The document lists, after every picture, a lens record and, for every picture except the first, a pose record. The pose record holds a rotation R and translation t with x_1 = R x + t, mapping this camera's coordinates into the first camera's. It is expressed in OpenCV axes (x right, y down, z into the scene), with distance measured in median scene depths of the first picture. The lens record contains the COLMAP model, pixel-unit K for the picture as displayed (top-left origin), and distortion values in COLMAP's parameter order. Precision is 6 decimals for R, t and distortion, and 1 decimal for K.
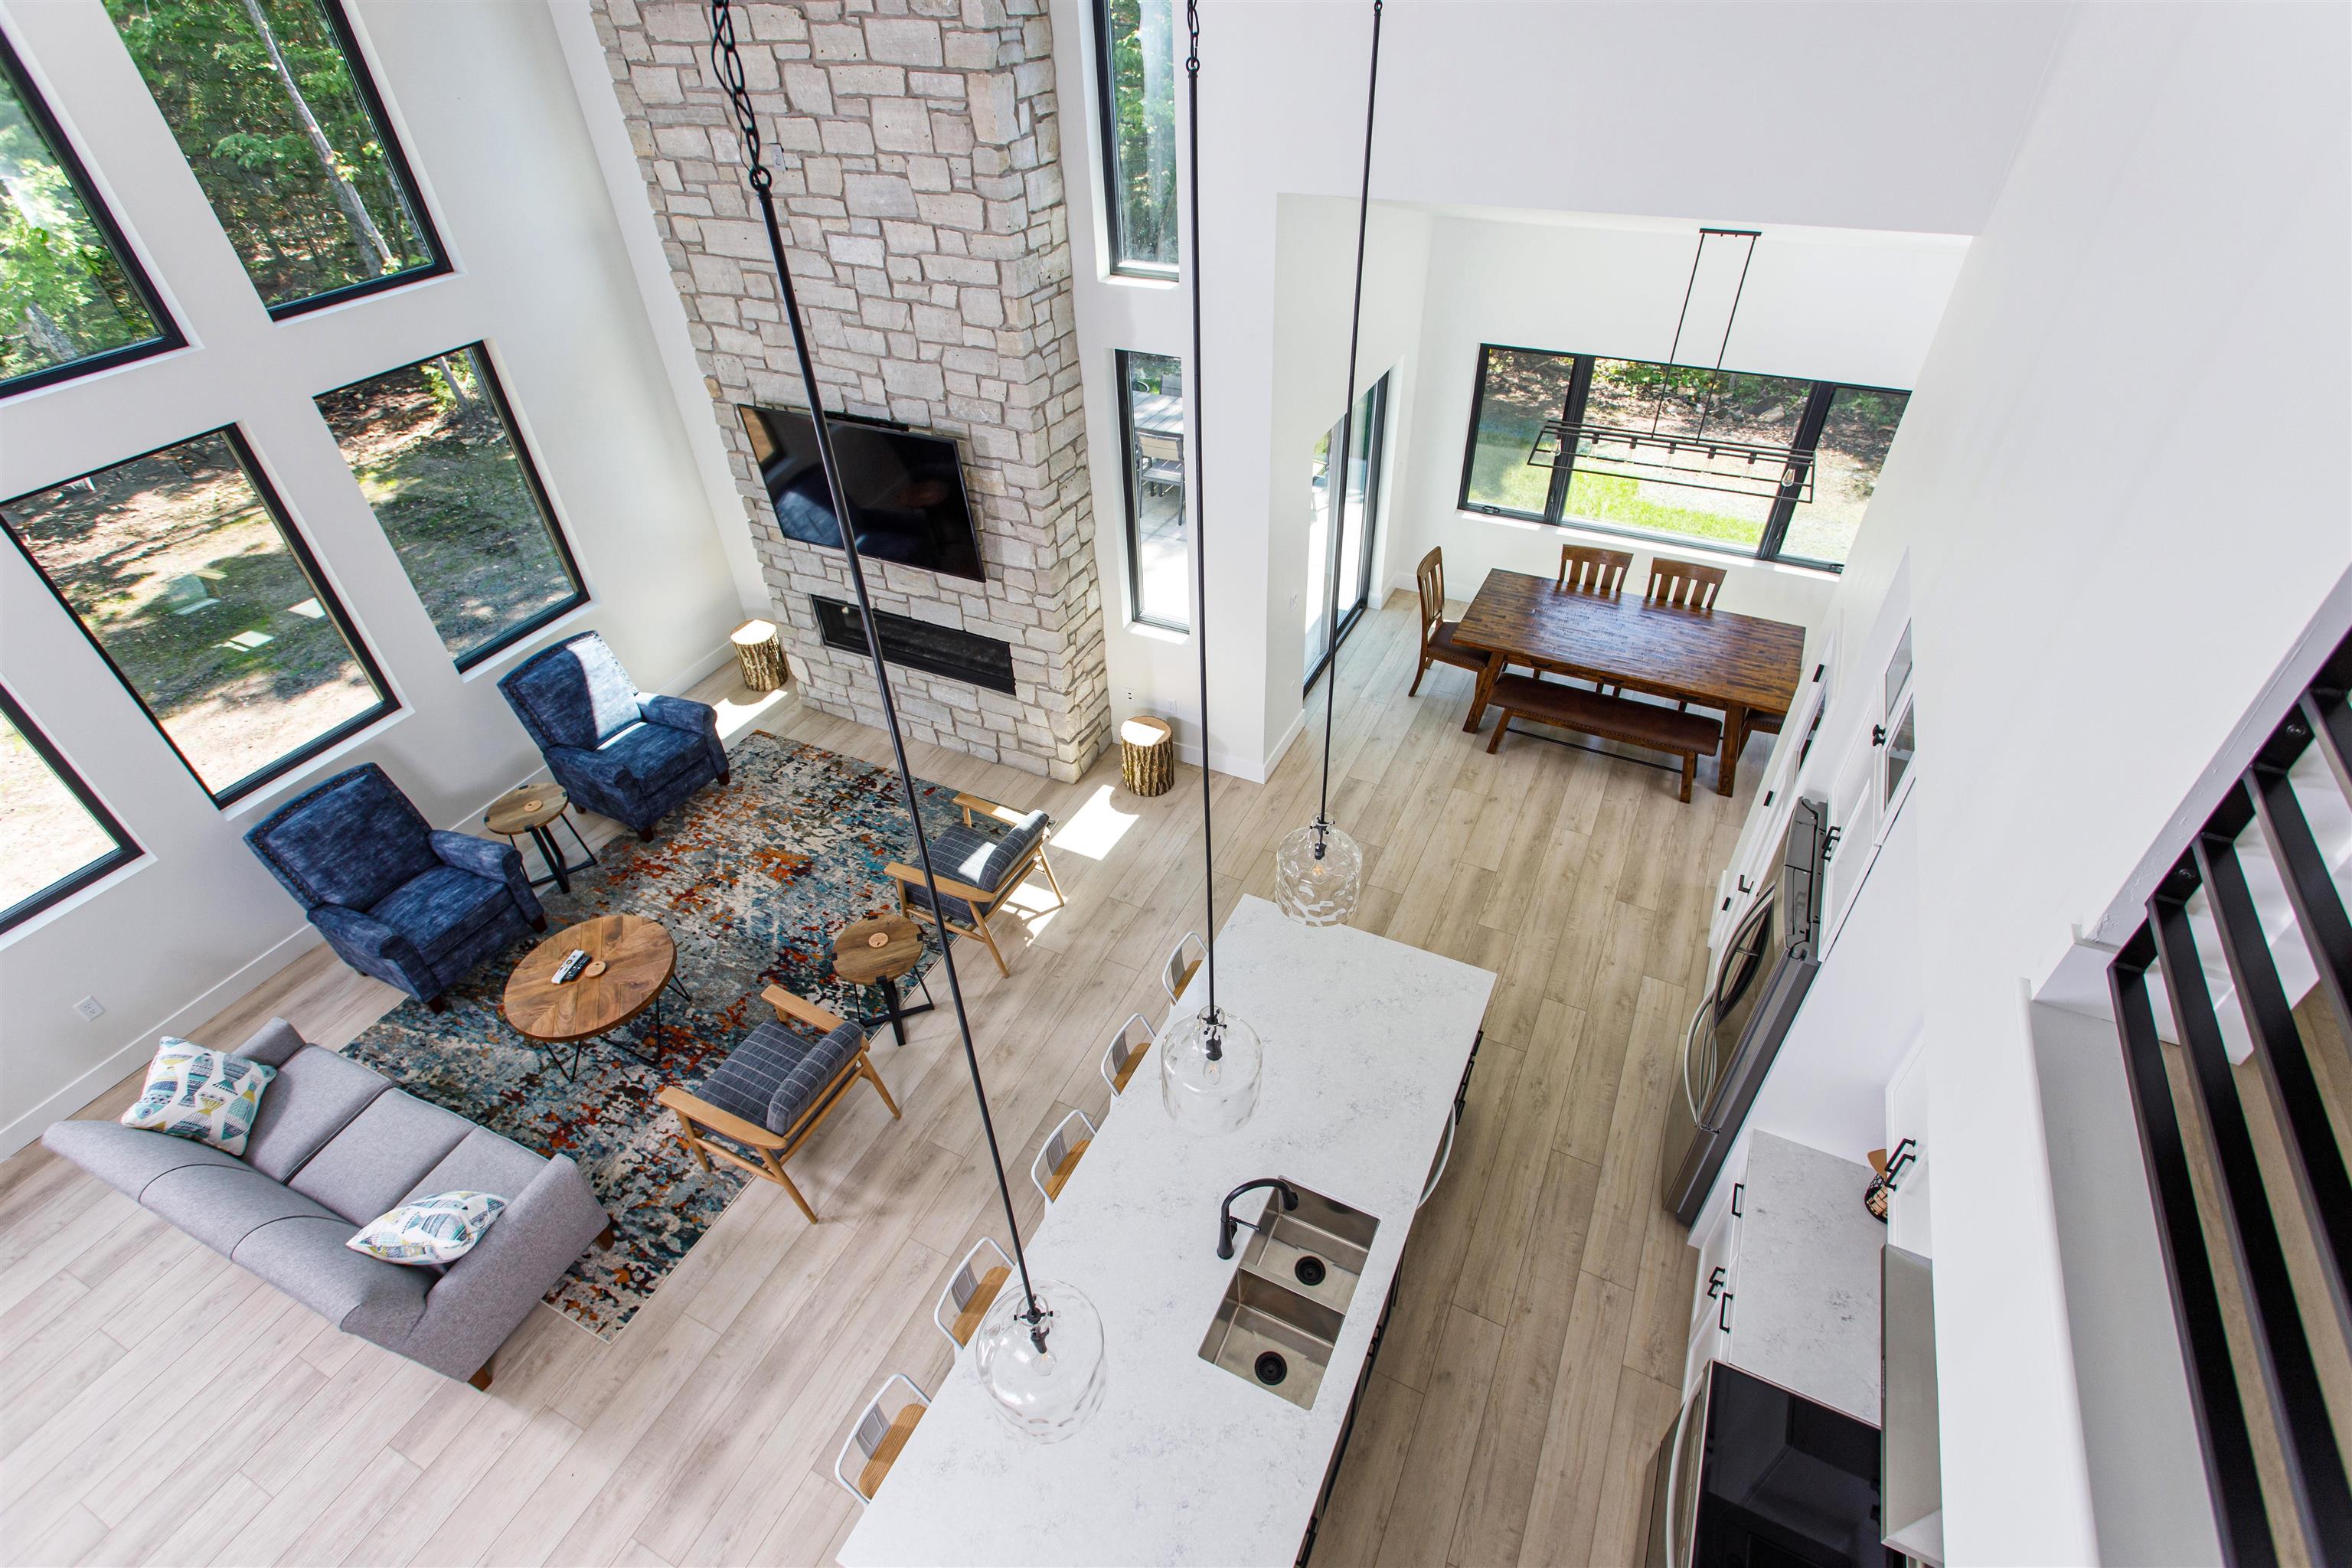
lens RADIAL K [[1110.9, 0, 1164.4], [0, 1110.9, 773.2], [0, 0, 1]] dist [0.010702, 0.001187]
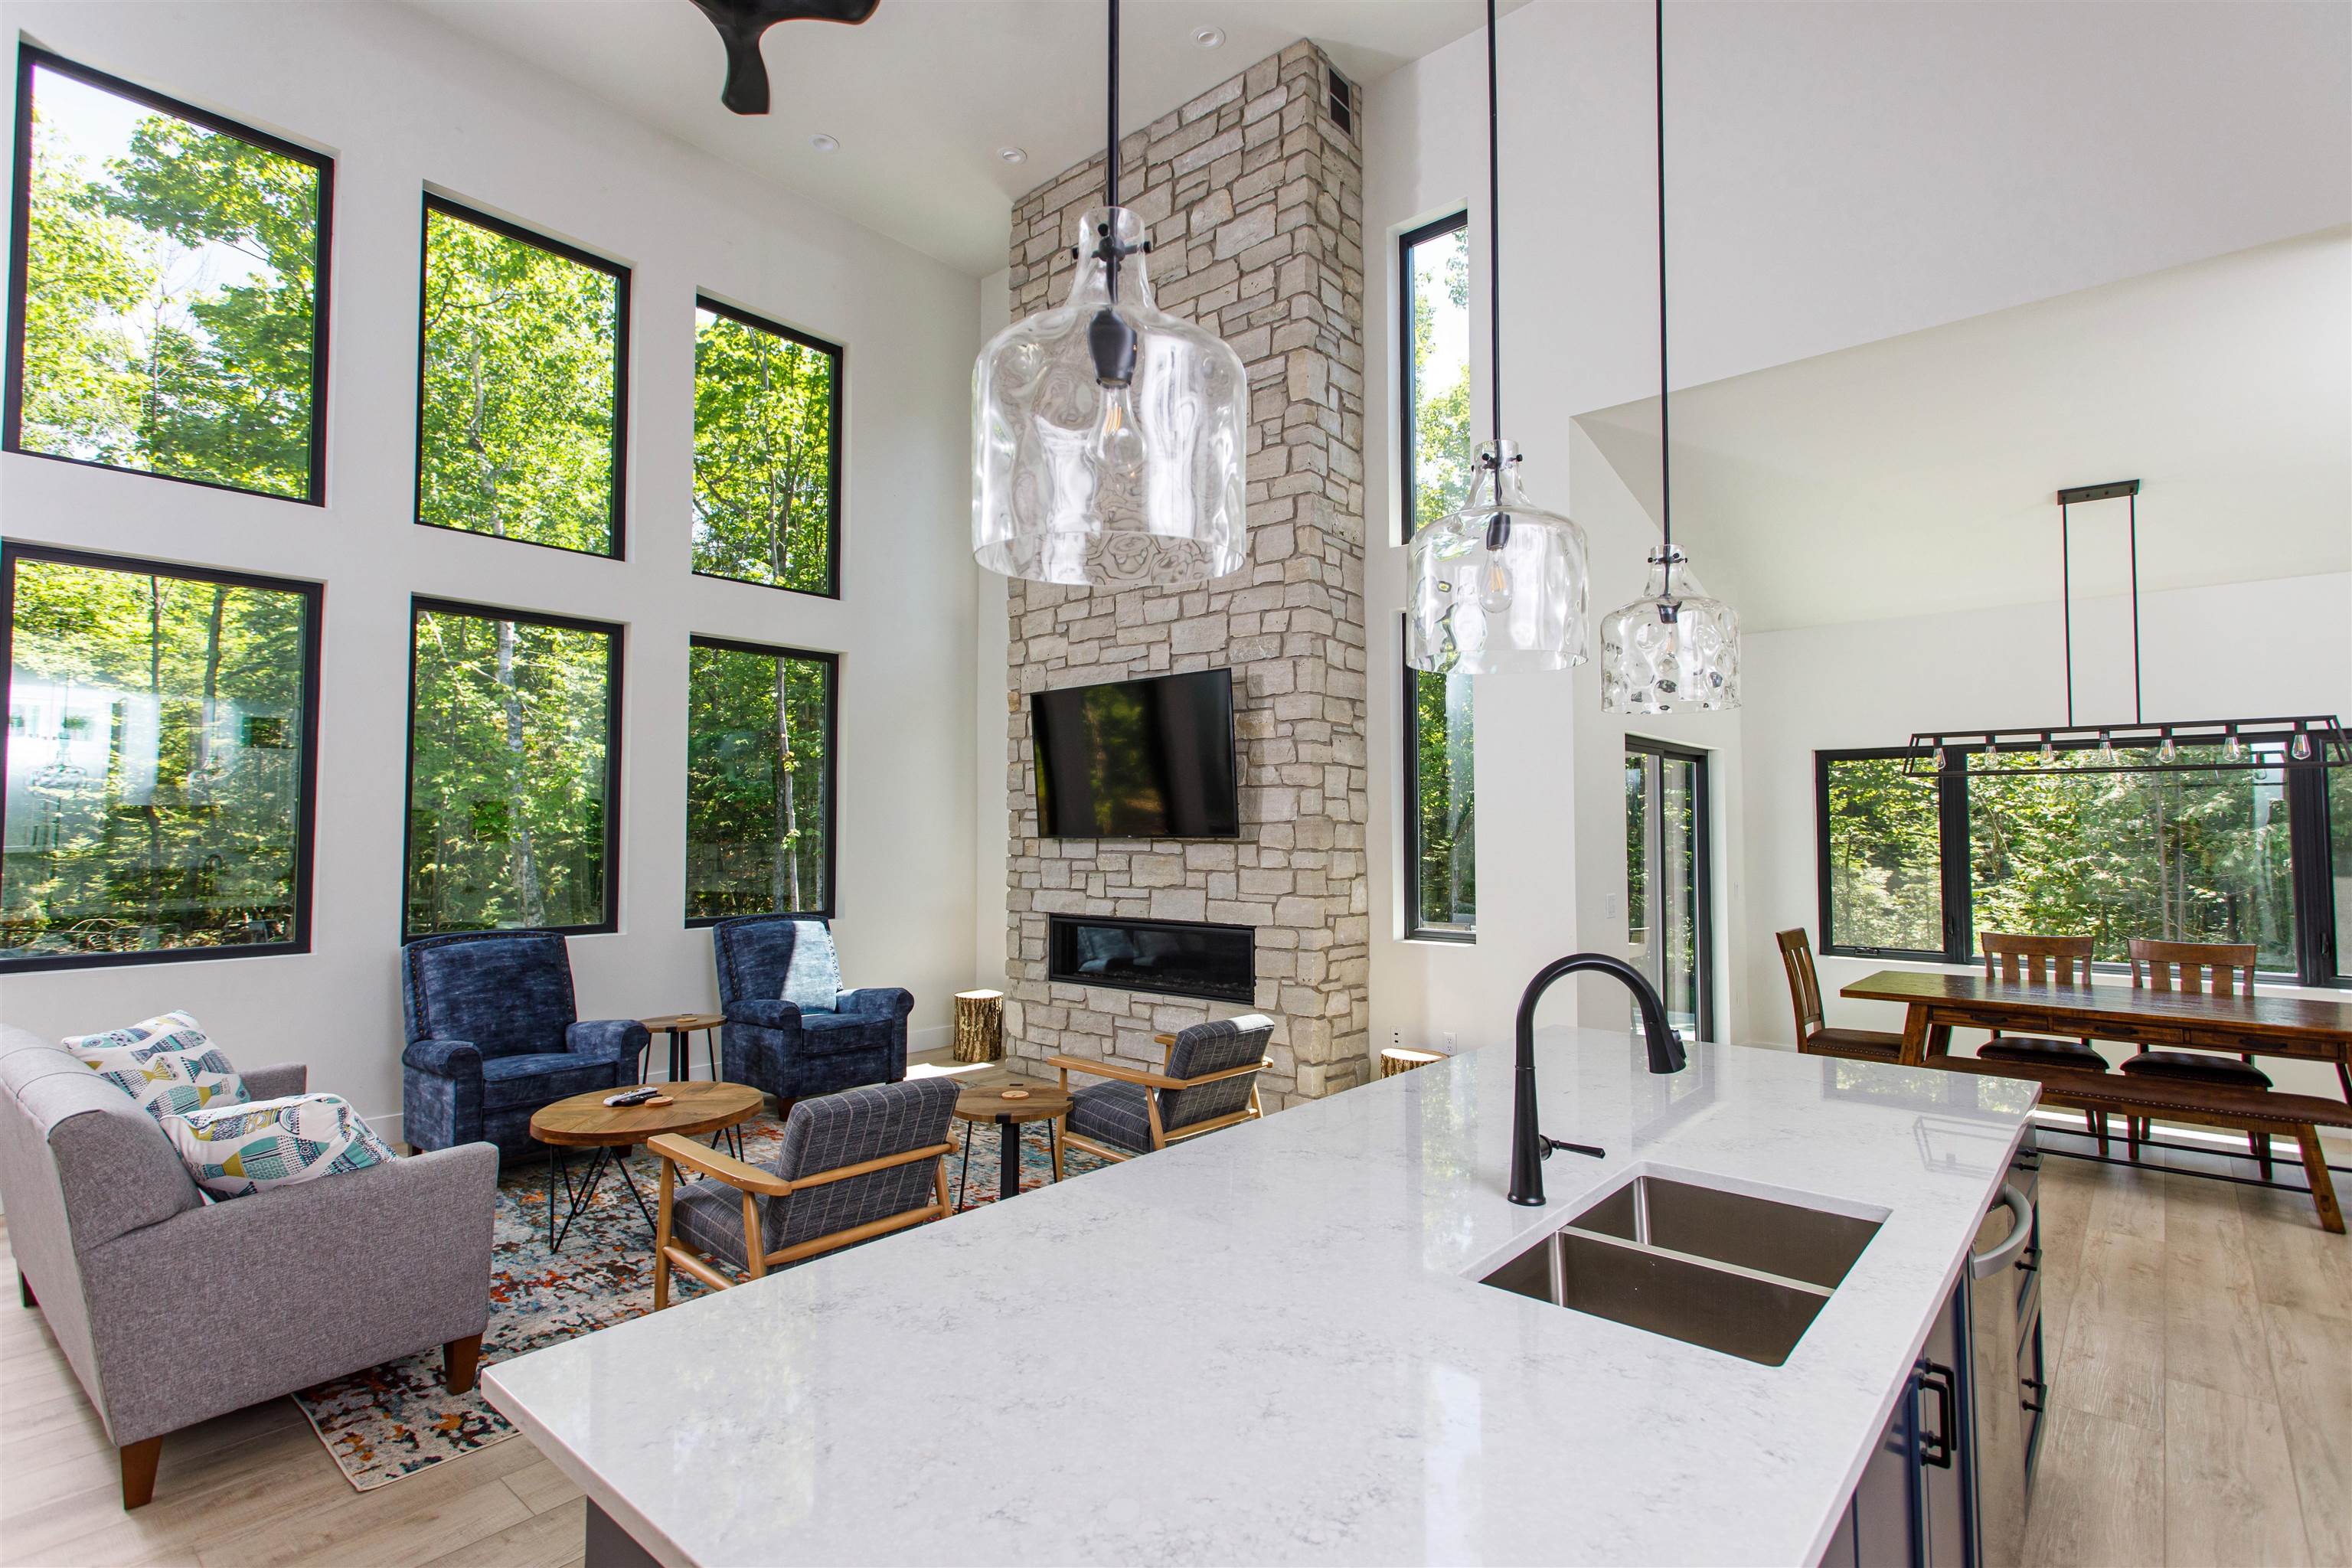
lens RADIAL K [[1113.8, 0, 1163.6], [0, 1113.8, 780.2], [0, 0, 1]] dist [0.007729, 0.000058]
pose [[0.965224, 0.028192, -0.259898, 0.012301], [-0.191898, 0.751541, -0.631159, 0.405134], [0.177530, 0.659084, 0.730815, 0.343148]]
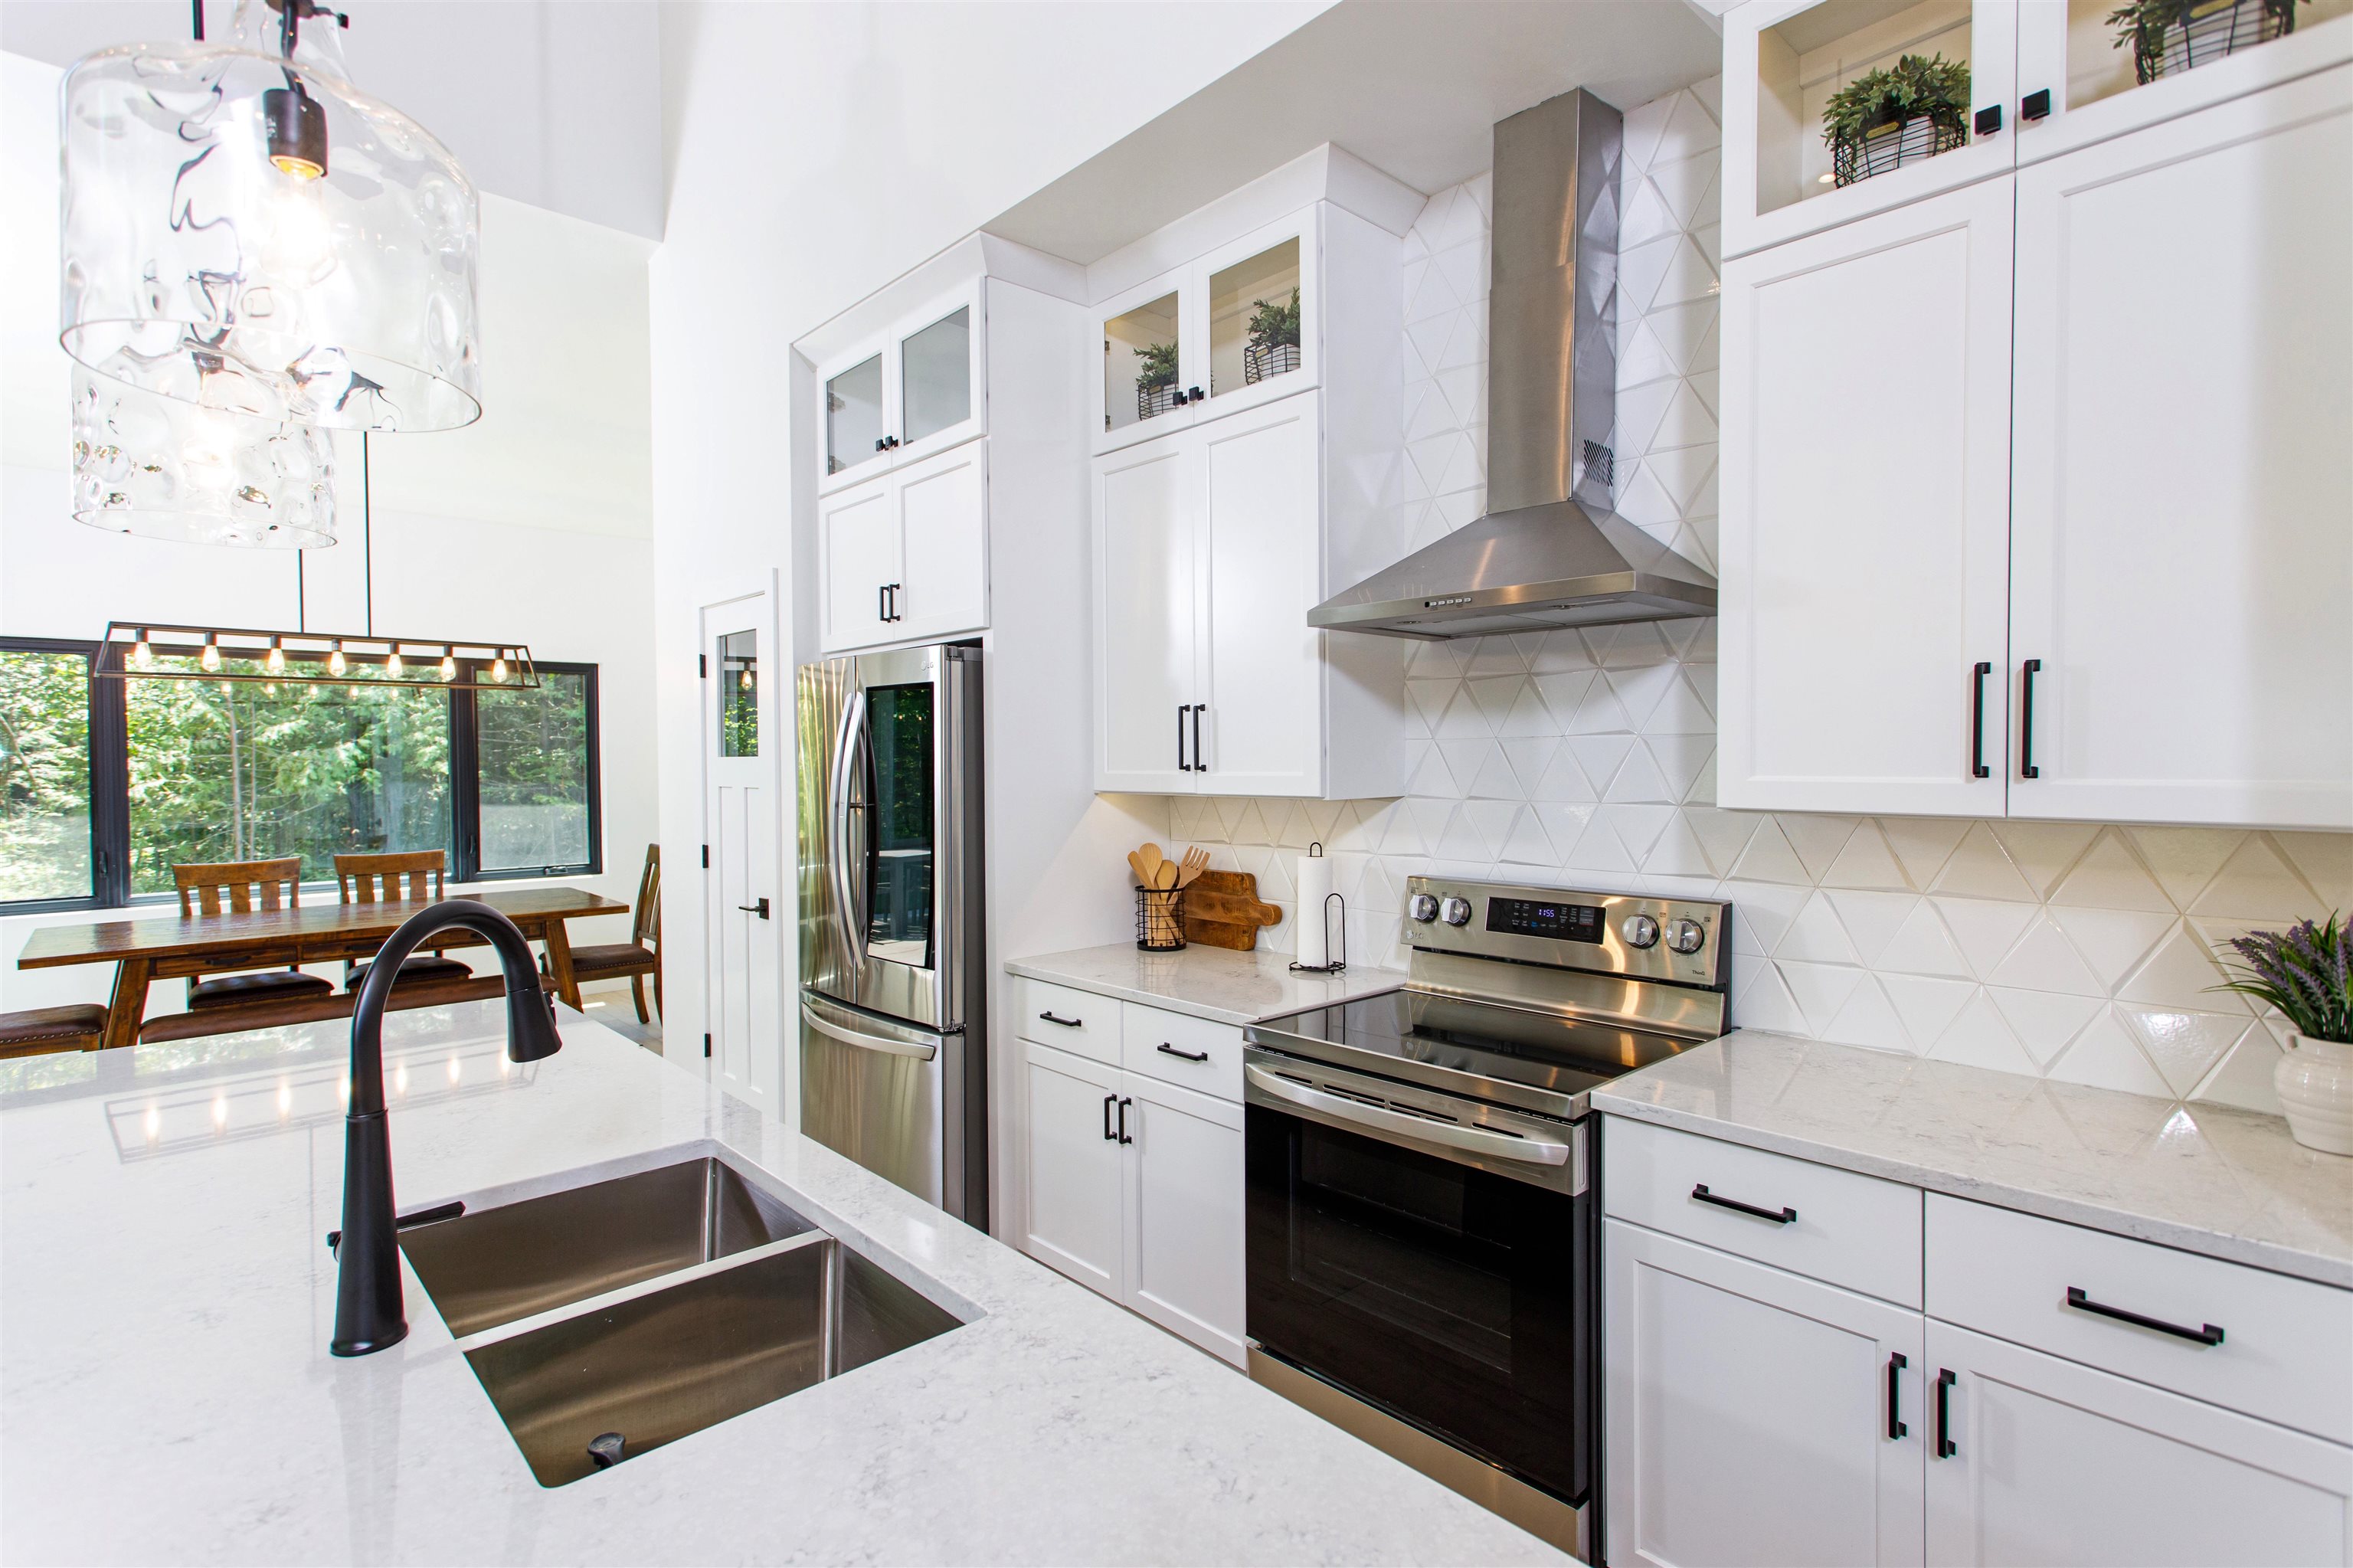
lens RADIAL K [[1162.0, 0, 1181.4], [0, 1162.0, 781.7], [0, 0, 1]] dist [-0.006131, 0.001574]
pose [[0.352623, 0.012042, 0.935688, -0.095296], [0.579050, 0.782677, -0.228293, 0.329463], [-0.735091, 0.622312, 0.269017, 0.455535]]
